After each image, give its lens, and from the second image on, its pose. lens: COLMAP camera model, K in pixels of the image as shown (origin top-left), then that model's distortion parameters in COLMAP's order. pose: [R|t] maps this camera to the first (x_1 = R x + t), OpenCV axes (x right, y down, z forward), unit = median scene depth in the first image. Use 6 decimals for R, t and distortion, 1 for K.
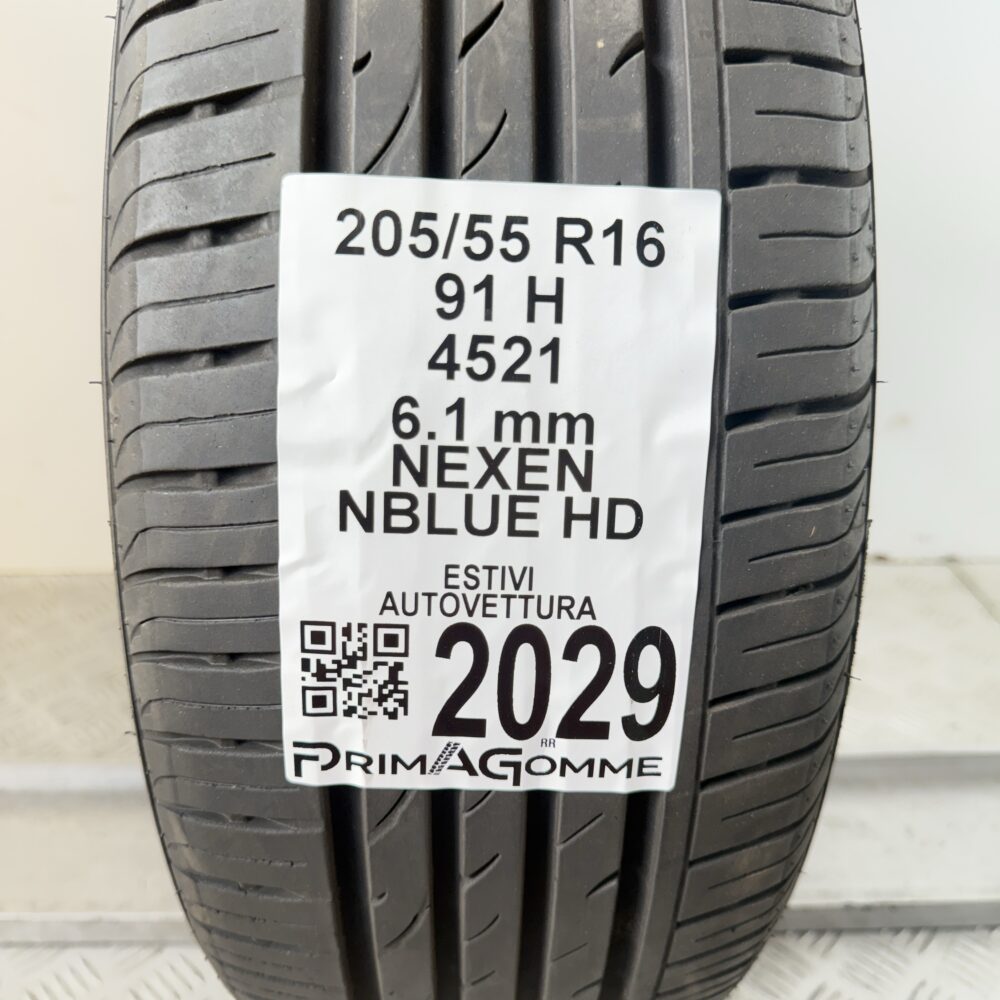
lens RADIAL K [[949.6, 0, 500.0], [0, 949.6, 500.0], [0, 0, 1]] dist [0.142611, -0.330495]
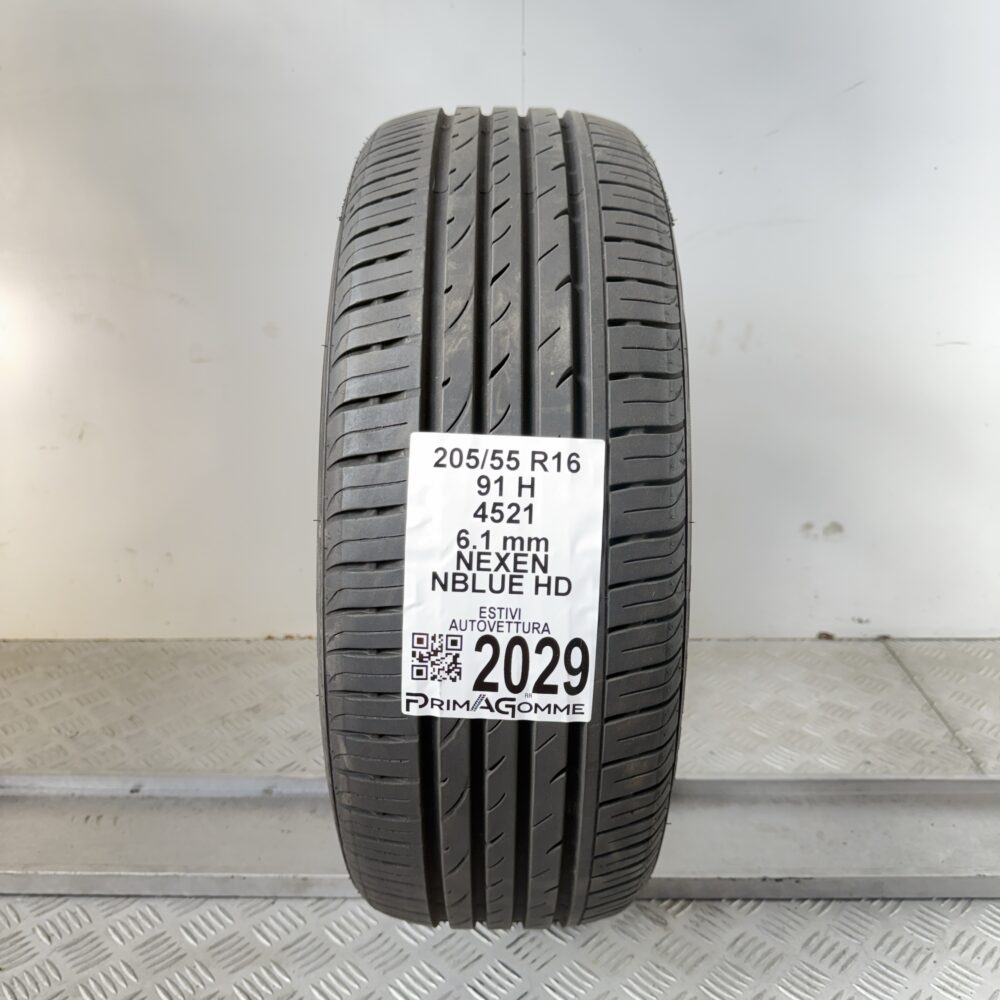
lens RADIAL K [[949.6, 0, 500.0], [0, 949.6, 500.0], [0, 0, 1]] dist [0.142611, -0.330495]
pose [[0.999358, 0.007181, -0.035105, 0.061398], [-0.010479, 0.995451, -0.094695, 0.030312], [0.034266, 0.095002, 0.994887, -1.157173]]
